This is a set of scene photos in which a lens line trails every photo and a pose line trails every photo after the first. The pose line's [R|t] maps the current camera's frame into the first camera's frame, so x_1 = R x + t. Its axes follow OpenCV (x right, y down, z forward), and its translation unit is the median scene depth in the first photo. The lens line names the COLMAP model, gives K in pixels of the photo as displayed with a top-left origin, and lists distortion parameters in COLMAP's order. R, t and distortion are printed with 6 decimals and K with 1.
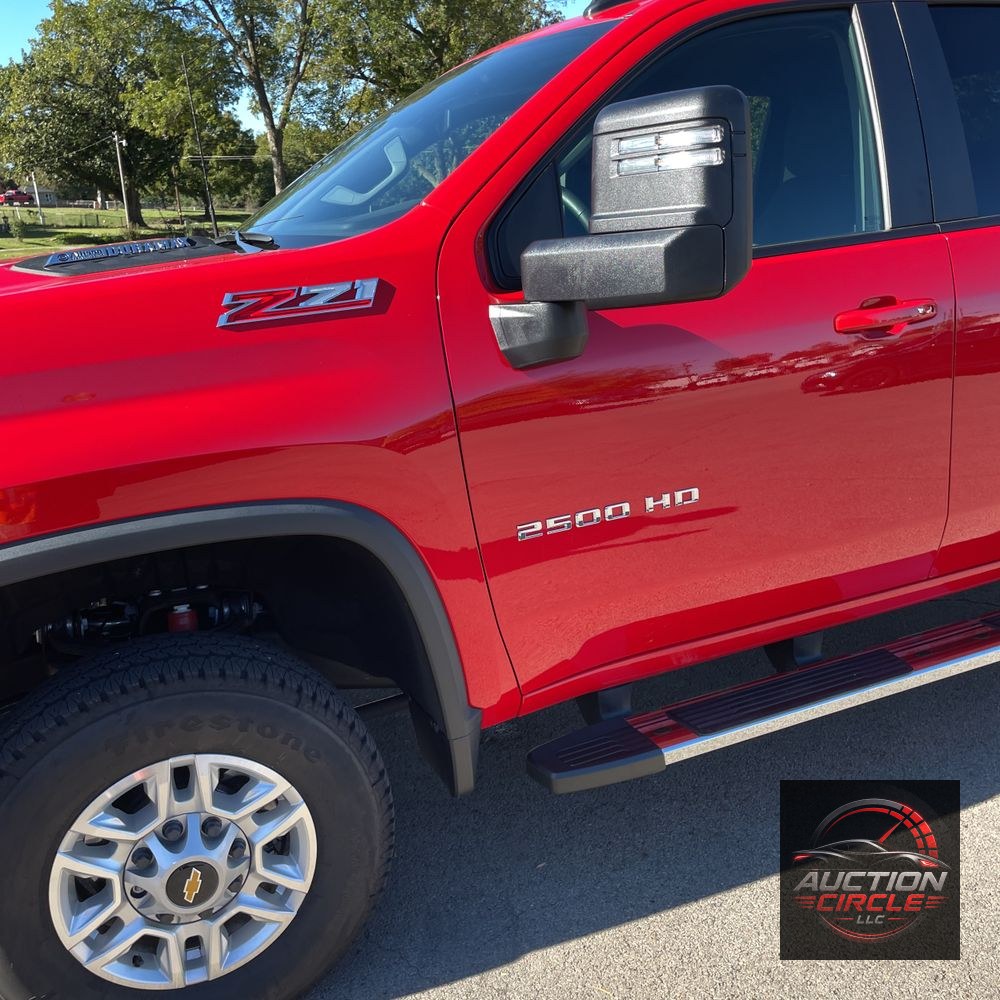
lens RADIAL K [[1020.6, 0, 499.6], [0, 1020.6, 512.8], [0, 0, 1]] dist [0.116002, -0.145149]
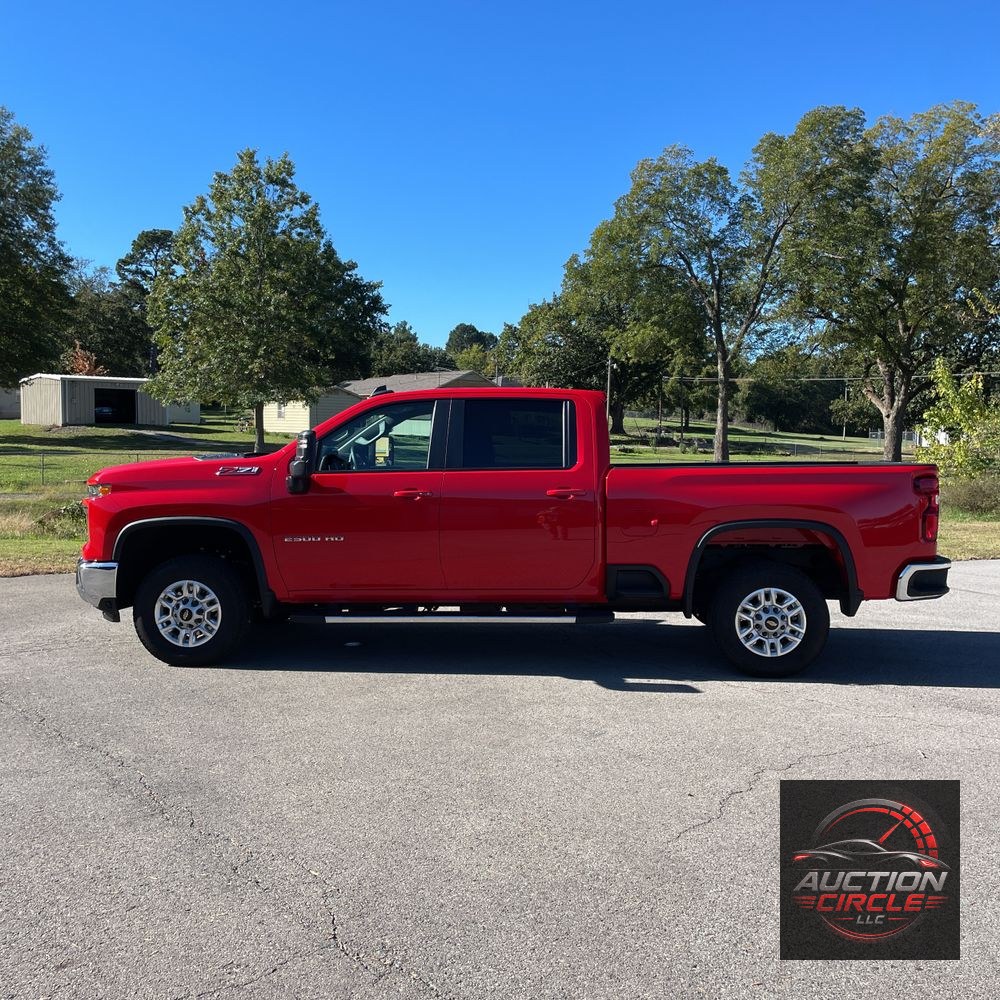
lens RADIAL K [[1022.3, 0, 500.0], [0, 1022.3, 500.0], [0, 0, 1]] dist [0.131772, -0.190967]
pose [[0.888044, 0.102139, -0.448270, 2.138340], [-0.193059, 0.967728, -0.161962, 0.302691], [0.417261, 0.230372, 0.879103, -1.759961]]
